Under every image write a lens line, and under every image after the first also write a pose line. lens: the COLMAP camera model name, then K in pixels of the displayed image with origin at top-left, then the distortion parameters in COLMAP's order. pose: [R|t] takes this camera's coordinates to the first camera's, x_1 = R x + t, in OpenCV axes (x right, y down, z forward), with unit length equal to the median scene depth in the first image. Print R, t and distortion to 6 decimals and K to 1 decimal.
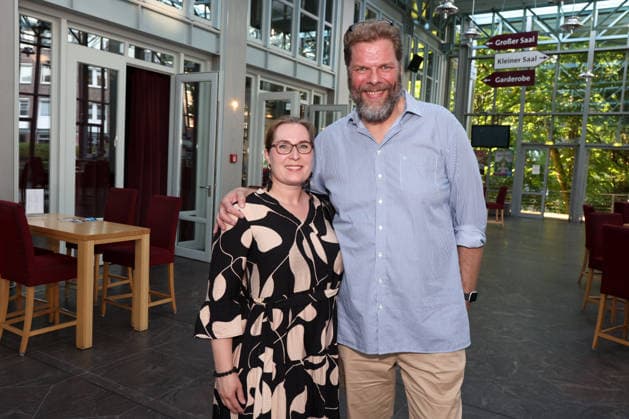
lens RADIAL K [[538.6, 0, 302.7], [0, 538.6, 205.8], [0, 0, 1]] dist [0.013983, 0.028458]
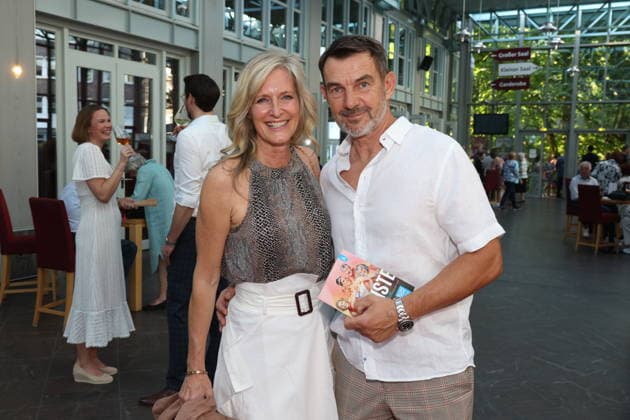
lens RADIAL K [[610.4, 0, 313.4], [0, 610.4, 208.2], [0, 0, 1]] dist [0.010009, 0.000000]
pose [[0.997576, -0.034456, 0.060451, -0.098112], [0.033691, 0.999339, 0.013628, 0.012745], [-0.060881, -0.011558, 0.998078, -0.227810]]
